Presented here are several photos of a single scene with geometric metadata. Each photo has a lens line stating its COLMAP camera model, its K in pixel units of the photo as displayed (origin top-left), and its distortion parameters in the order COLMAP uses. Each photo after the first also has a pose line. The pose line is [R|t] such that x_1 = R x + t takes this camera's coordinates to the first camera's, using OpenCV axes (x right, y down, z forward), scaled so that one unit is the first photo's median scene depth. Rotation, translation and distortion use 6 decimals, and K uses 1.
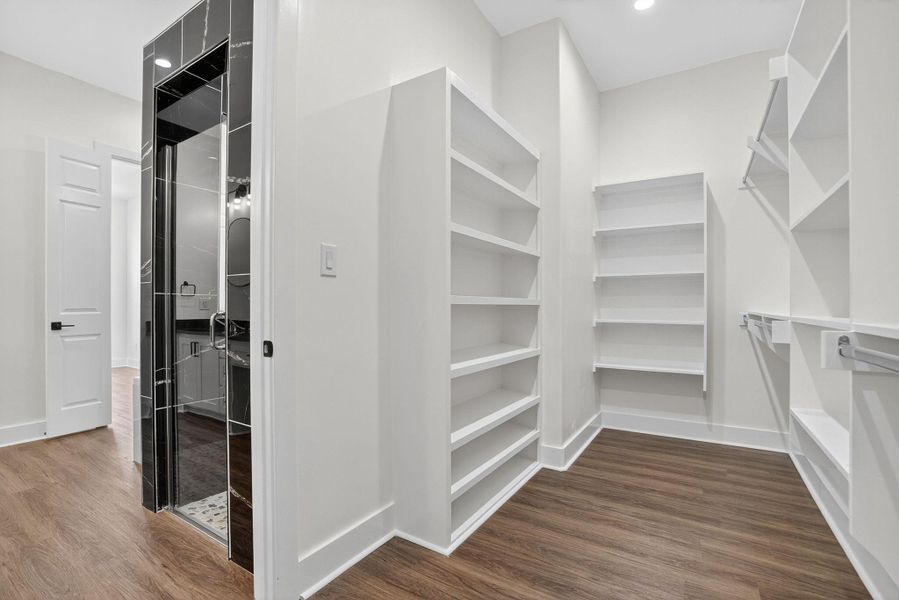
lens RADIAL K [[423.8, 0, 443.4], [0, 423.8, 301.9], [0, 0, 1]] dist [-0.002213, 0.000282]
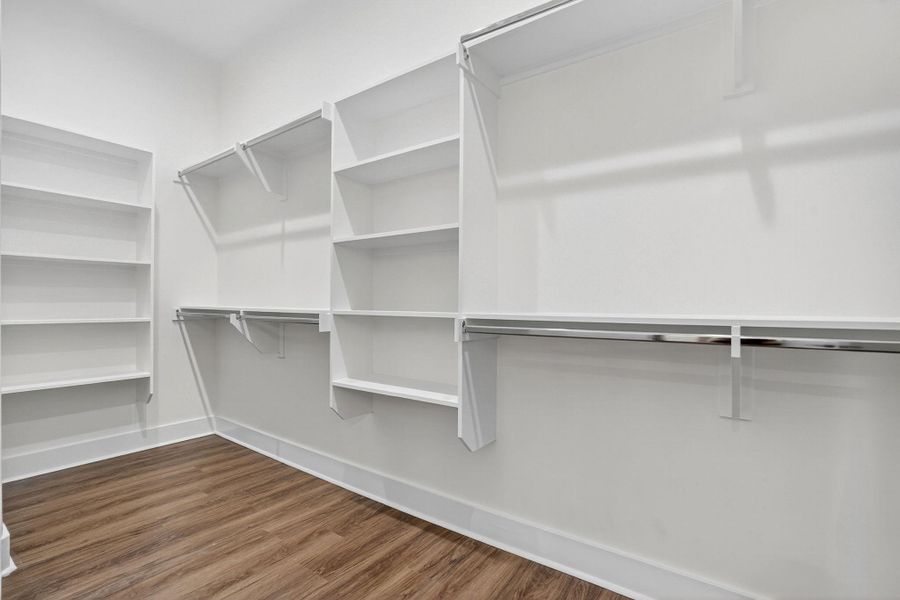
lens RADIAL K [[424.2, 0, 443.9], [0, 424.2, 301.9], [0, 0, 1]] dist [-0.002213, 0.000282]
pose [[0.076610, 0.007144, 0.997036, -0.274358], [-0.021582, 0.999752, -0.005505, 0.005719], [-0.996828, -0.021096, 0.076745, 0.350370]]
